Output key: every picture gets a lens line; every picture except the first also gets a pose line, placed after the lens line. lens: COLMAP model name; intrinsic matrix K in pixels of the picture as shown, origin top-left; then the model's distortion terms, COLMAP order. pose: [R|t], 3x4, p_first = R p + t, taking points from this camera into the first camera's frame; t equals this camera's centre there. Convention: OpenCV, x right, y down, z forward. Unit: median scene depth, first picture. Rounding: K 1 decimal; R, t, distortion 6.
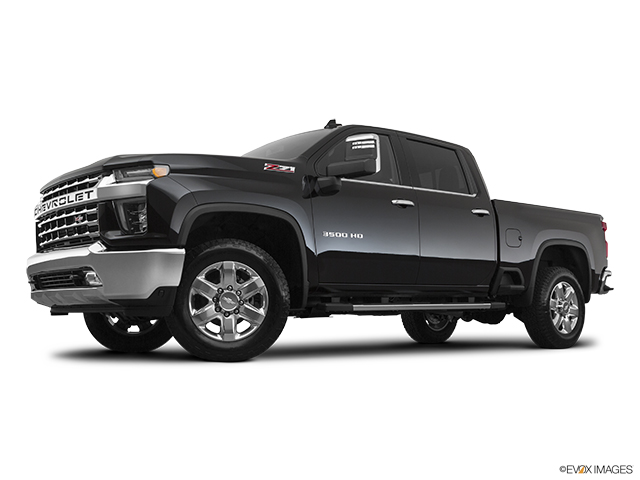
lens RADIAL K [[710.8, 0, 311.7], [0, 710.8, 253.2], [0, 0, 1]] dist [-0.042346, 0.000000]
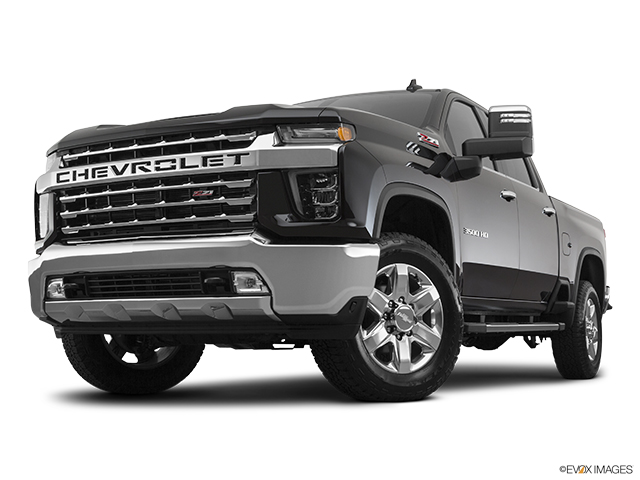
lens RADIAL K [[959.4, 0, 322.8], [0, 959.4, 248.0], [0, 0, 1]] dist [-0.095159, 0.000000]
pose [[0.927583, 0.032143, 0.372232, -0.513573], [-0.027056, 0.999456, -0.018882, 0.015273], [-0.372637, 0.007444, 0.927947, 0.111056]]
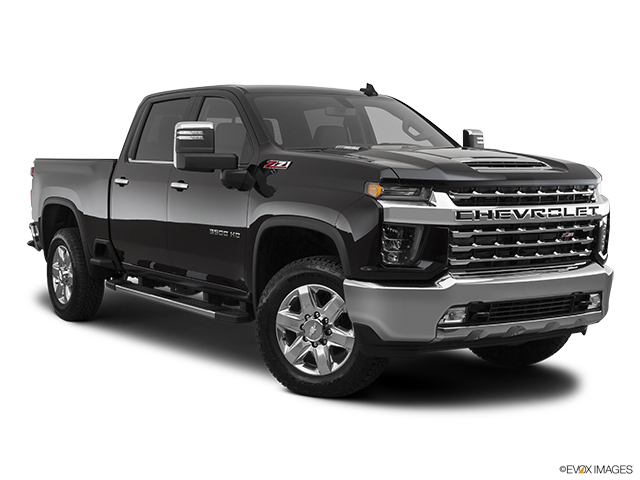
lens RADIAL K [[1030.9, 0, 319.7], [0, 1030.9, 239.3], [0, 0, 1]] dist [-0.178799, 0.000000]
pose [[0.119103, -0.068280, 0.990531, -1.477019], [-0.074047, 0.994243, 0.077439, -0.108322], [-0.990117, -0.082569, 0.113361, 1.067055]]
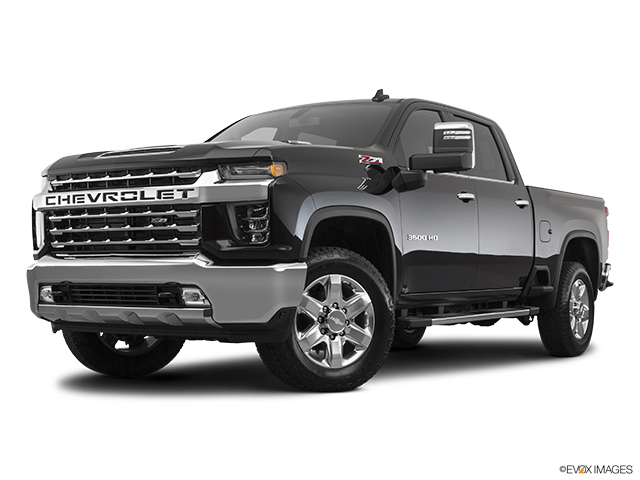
lens RADIAL K [[1034.7, 0, 318.2], [0, 1034.7, 265.7], [0, 0, 1]] dist [-0.046007, 0.000000]
pose [[0.956599, 0.006076, 0.291344, -0.457410], [-0.026351, 0.997490, 0.065718, -0.073259], [-0.290214, -0.070543, 0.954358, -0.158803]]
